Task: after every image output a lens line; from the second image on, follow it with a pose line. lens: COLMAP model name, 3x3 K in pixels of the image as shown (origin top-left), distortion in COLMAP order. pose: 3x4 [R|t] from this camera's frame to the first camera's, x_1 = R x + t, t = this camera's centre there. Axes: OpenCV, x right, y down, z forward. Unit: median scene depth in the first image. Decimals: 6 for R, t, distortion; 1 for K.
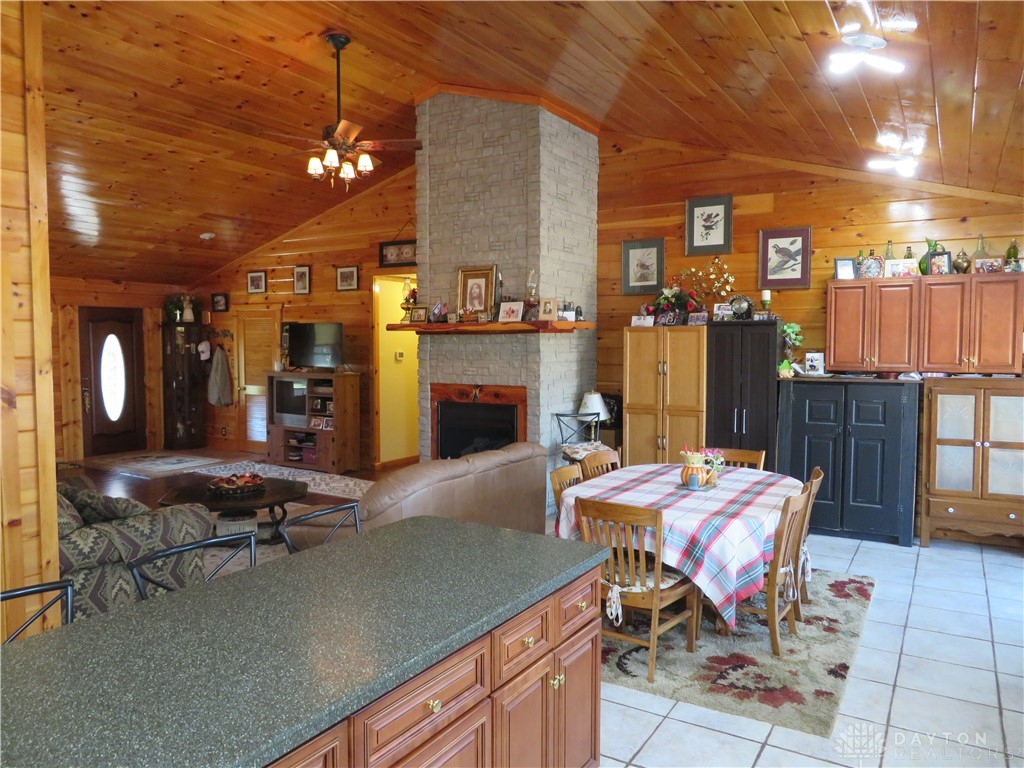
lens RADIAL K [[728.8, 0, 512.0], [0, 728.8, 384.0], [0, 0, 1]] dist [-0.009787, 0.000740]
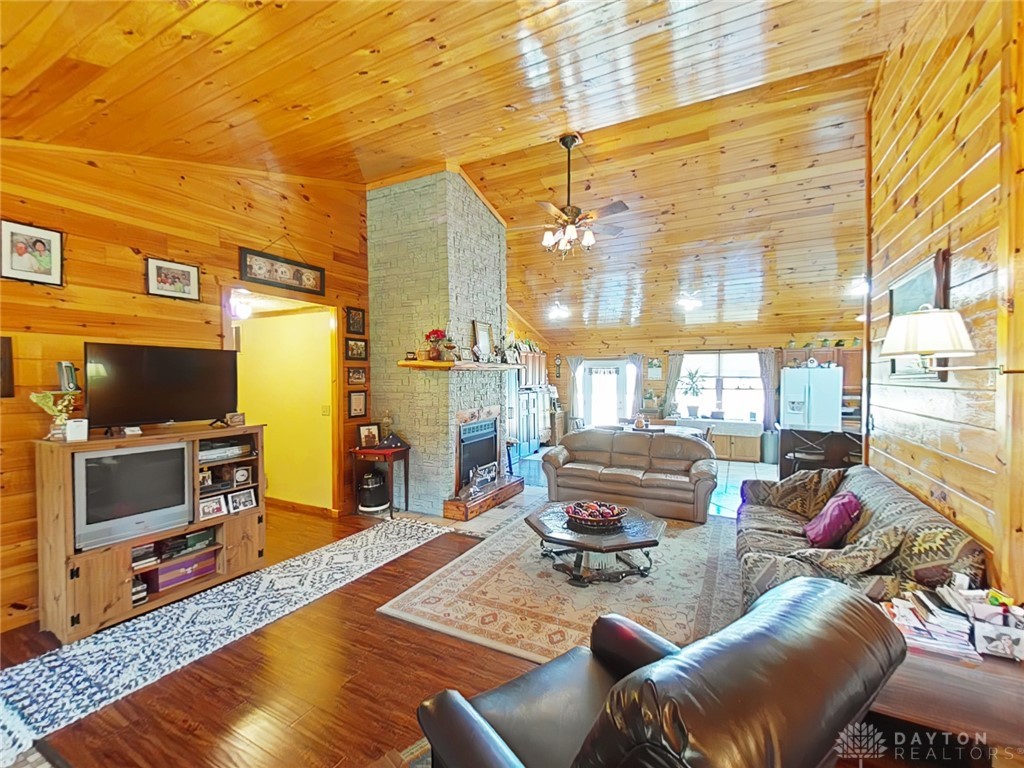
lens RADIAL K [[438.8, 0, 512.0], [0, 438.8, 384.0], [0, 0, 1]] dist [-0.001476, -0.000003]
pose [[-0.068853, -0.018763, 0.997450, -0.844911], [0.063384, 0.997721, 0.023143, -0.057722], [-0.995611, 0.064816, -0.067507, 0.979777]]
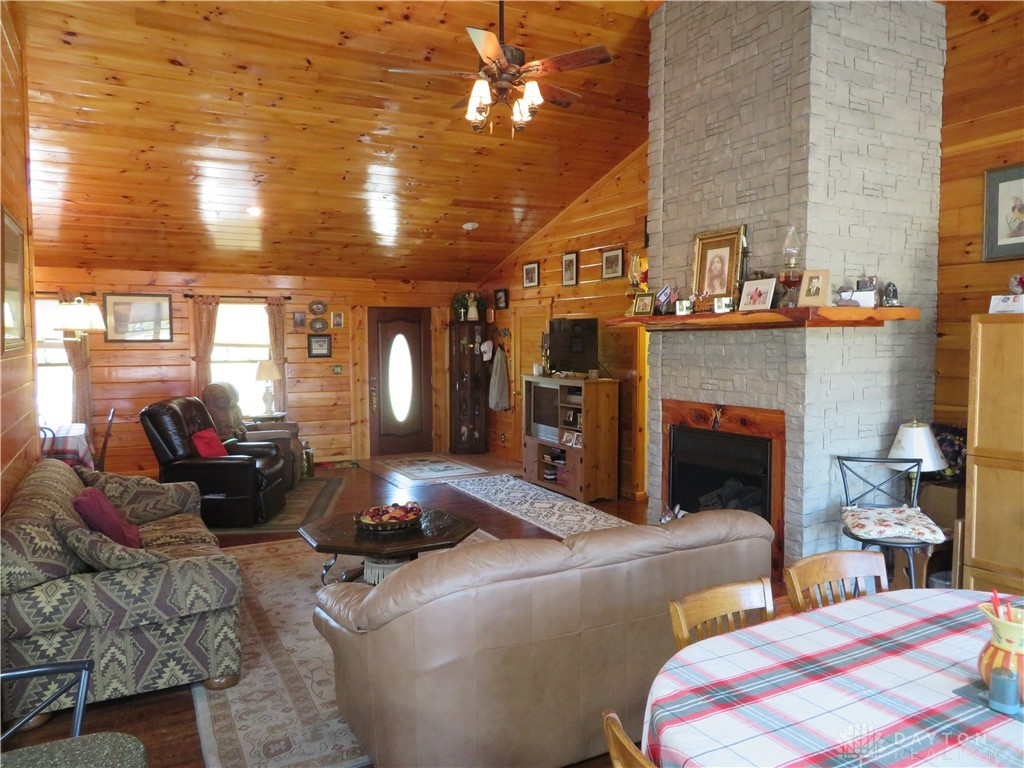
lens RADIAL K [[731.6, 0, 512.0], [0, 731.6, 384.0], [0, 0, 1]] dist [-0.010546, 0.004297]
pose [[0.862918, 0.026351, -0.504656, 0.128016], [-0.025252, 0.999640, 0.009018, -0.019040], [0.504712, 0.004961, 0.863273, 0.307708]]
